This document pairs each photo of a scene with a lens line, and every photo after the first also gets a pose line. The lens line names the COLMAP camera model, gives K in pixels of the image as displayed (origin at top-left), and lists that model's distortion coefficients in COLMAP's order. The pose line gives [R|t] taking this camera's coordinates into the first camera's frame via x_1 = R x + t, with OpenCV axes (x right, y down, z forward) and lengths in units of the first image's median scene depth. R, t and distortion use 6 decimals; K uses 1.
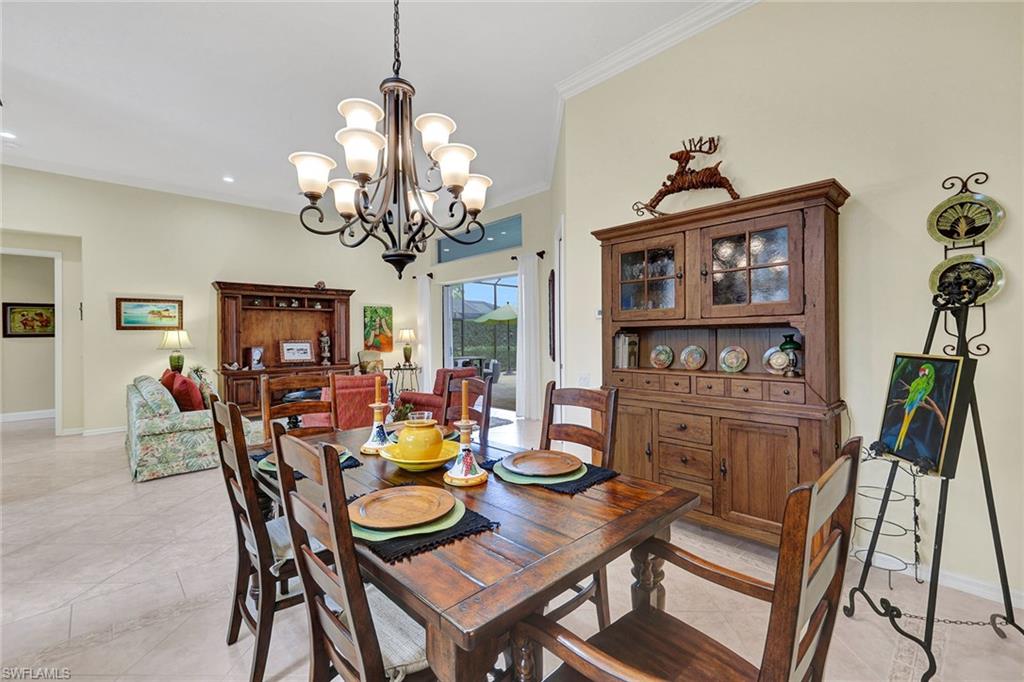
lens RADIAL K [[443.1, 0, 511.5], [0, 443.1, 335.7], [0, 0, 1]] dist [0.001170, -0.000041]
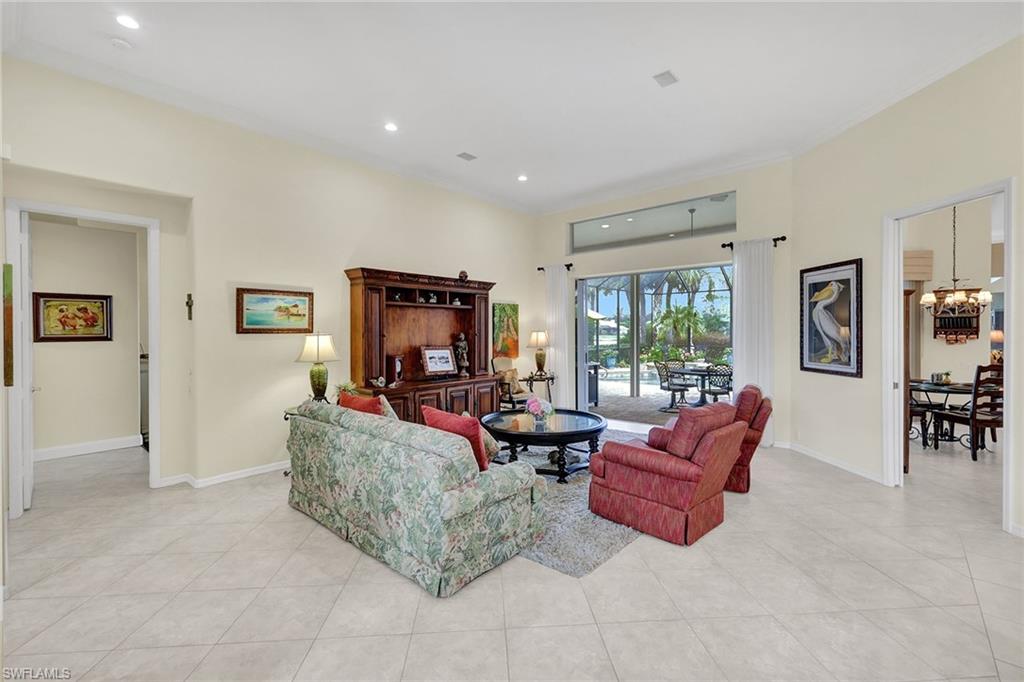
lens RADIAL K [[443.1, 0, 511.5], [0, 443.1, 335.7], [0, 0, 1]] dist [0.001170, -0.000041]
pose [[0.995666, 0.004454, 0.092892, -0.440583], [-0.005082, 0.999966, 0.006527, -0.013787], [-0.092860, -0.006970, 0.995655, 0.219032]]
